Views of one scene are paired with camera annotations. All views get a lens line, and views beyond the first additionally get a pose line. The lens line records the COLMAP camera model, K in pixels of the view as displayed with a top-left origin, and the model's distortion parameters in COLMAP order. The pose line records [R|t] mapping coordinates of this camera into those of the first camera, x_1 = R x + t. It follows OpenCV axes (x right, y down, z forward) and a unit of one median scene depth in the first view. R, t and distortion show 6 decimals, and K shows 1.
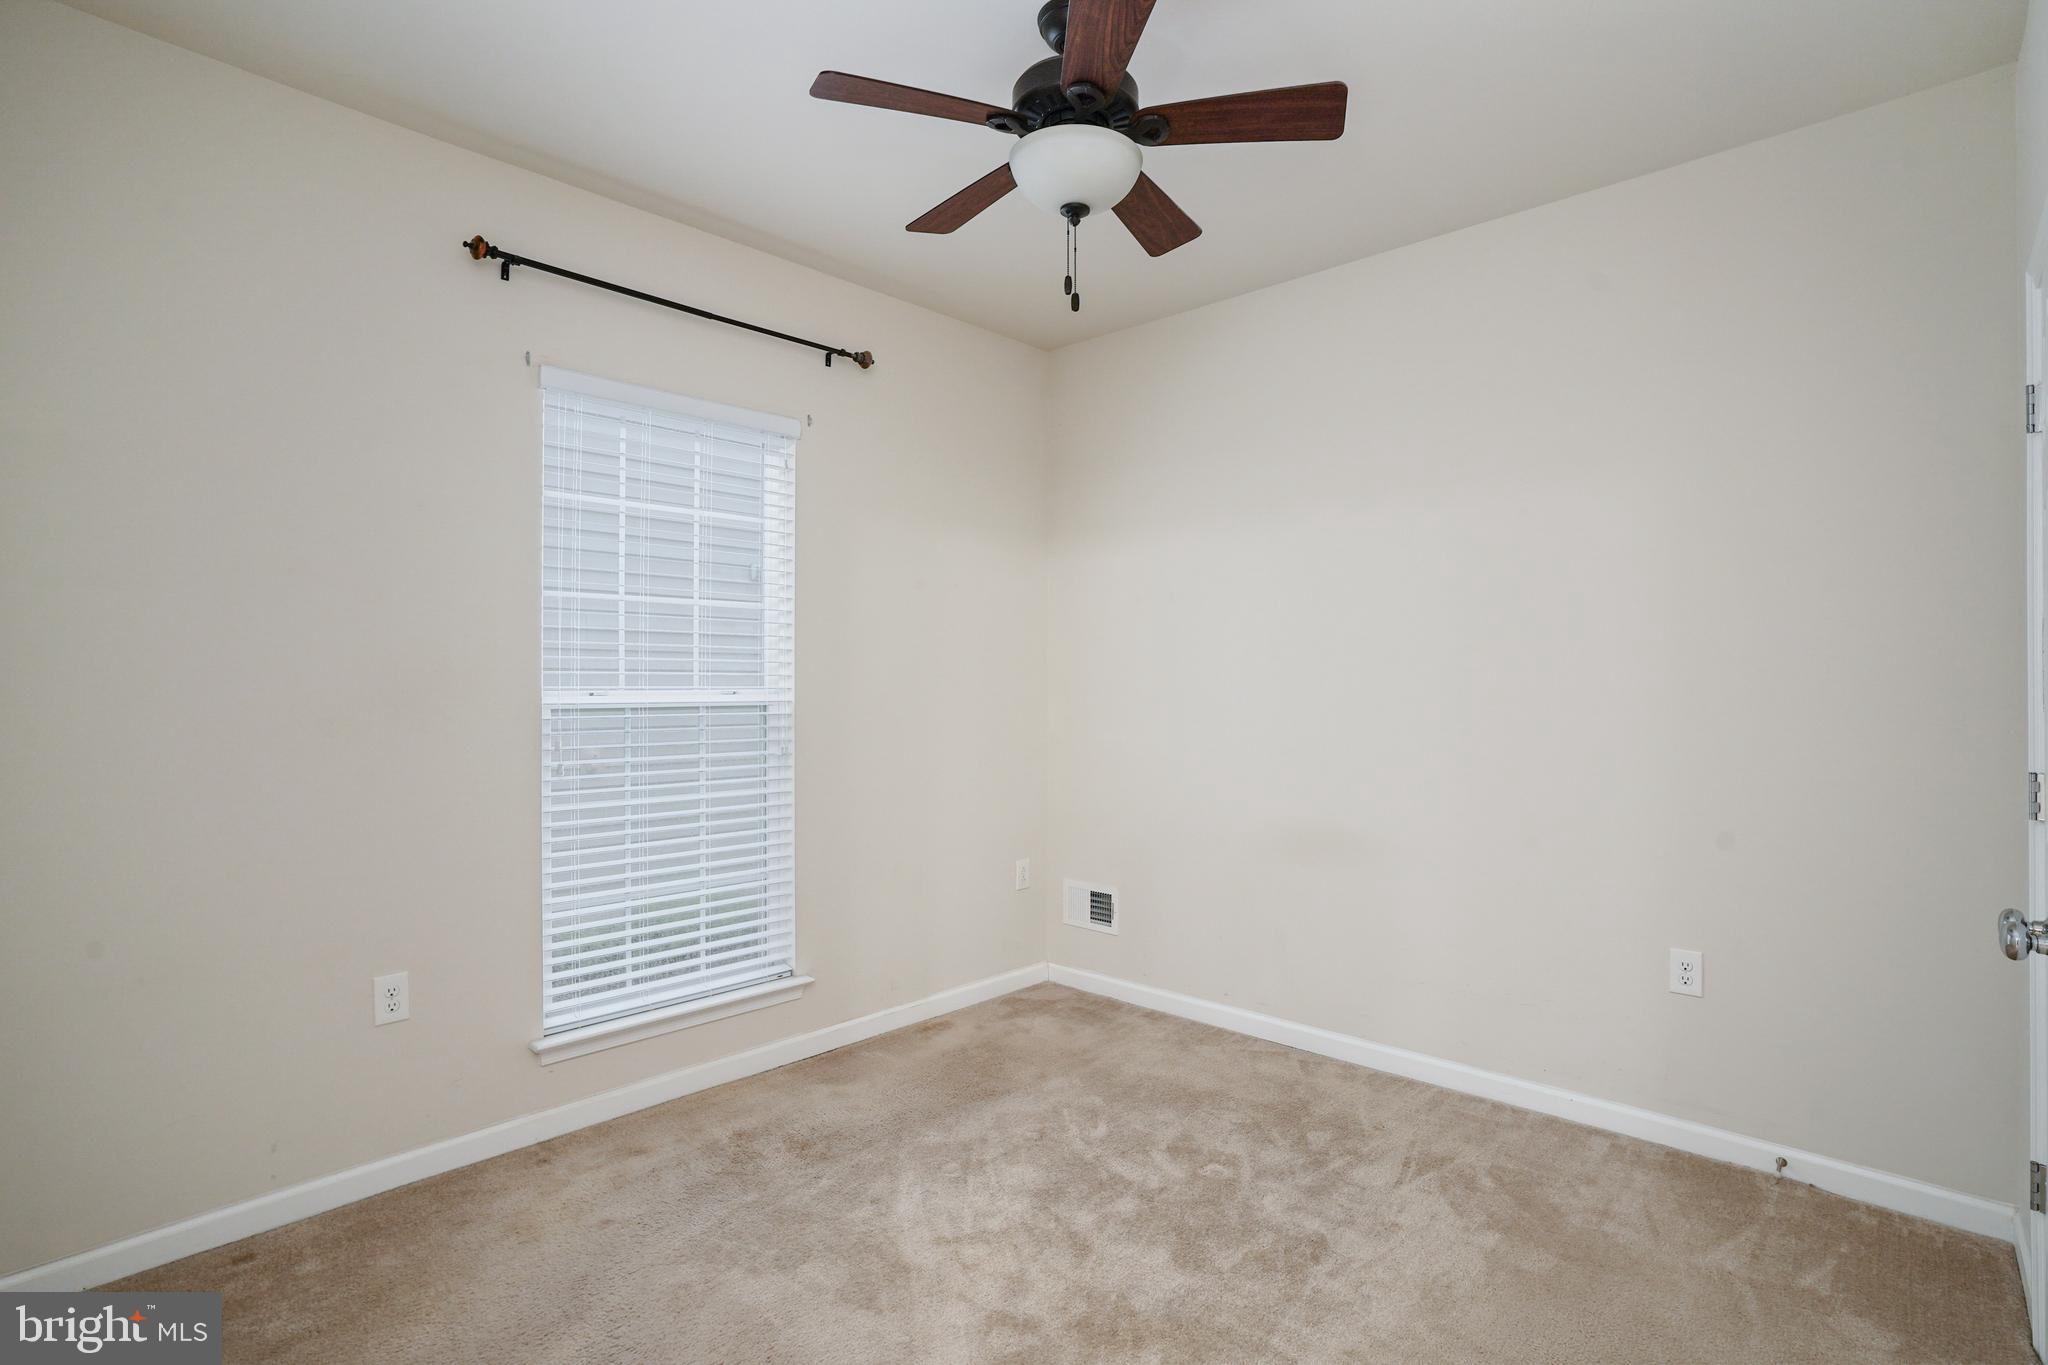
lens RADIAL K [[1028.0, 0, 1030.5], [0, 1028.0, 678.2], [0, 0, 1]] dist [-0.048036, 0.019140]
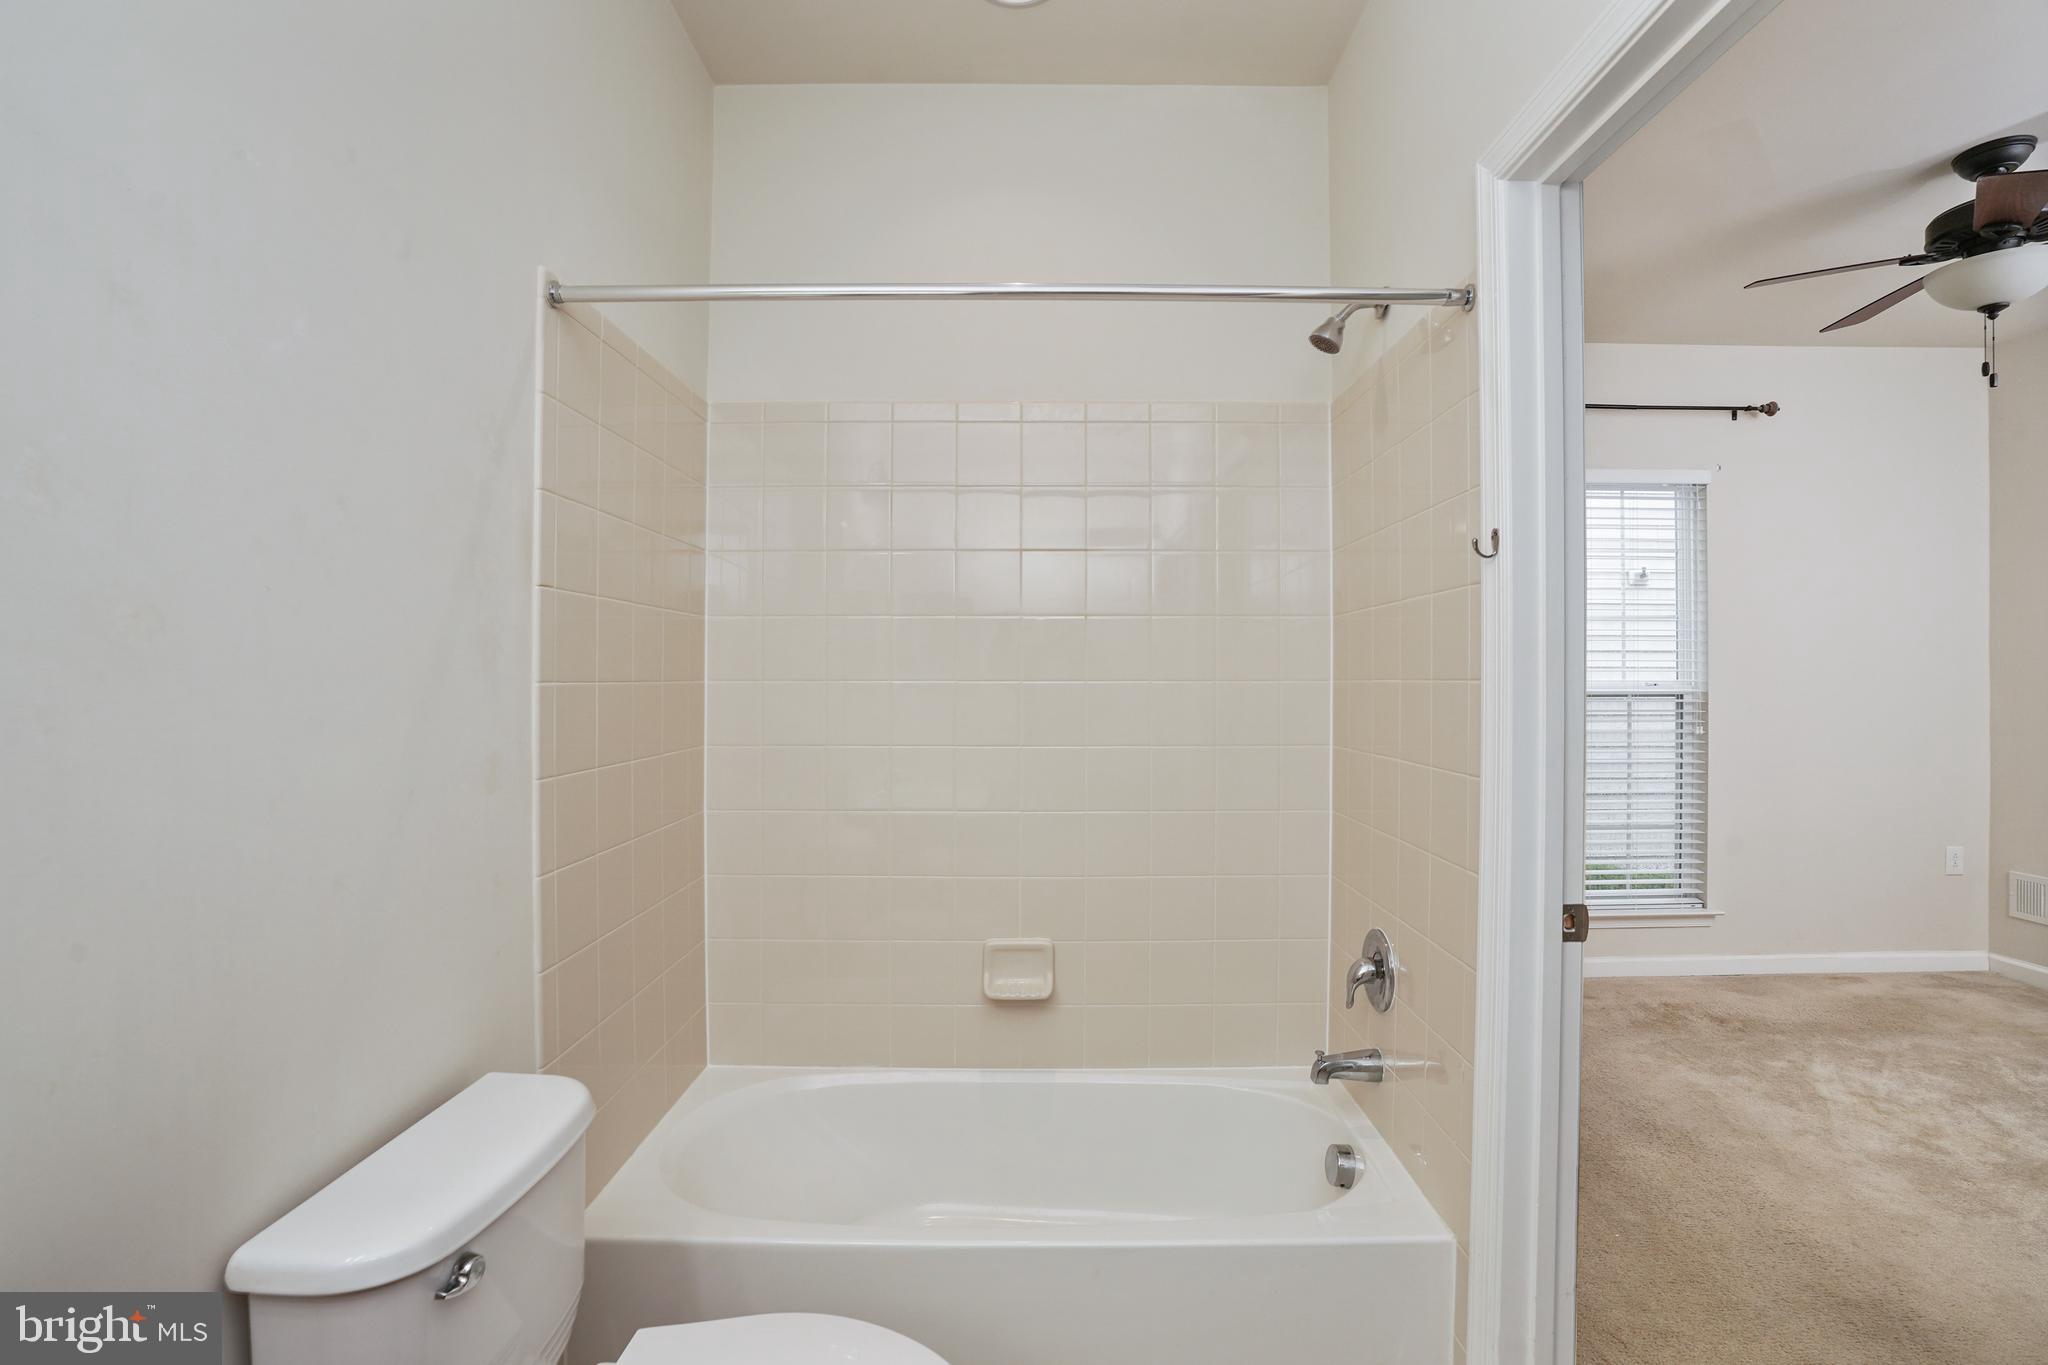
lens RADIAL K [[937.7, 0, 1020.7], [0, 937.7, 694.4], [0, 0, 1]] dist [-0.044509, 0.010669]
pose [[0.681734, 0.000590, -0.731600, 0.028735], [0.012205, 0.999851, 0.012180, 0.001678], [0.731498, -0.017233, 0.681626, -0.514133]]
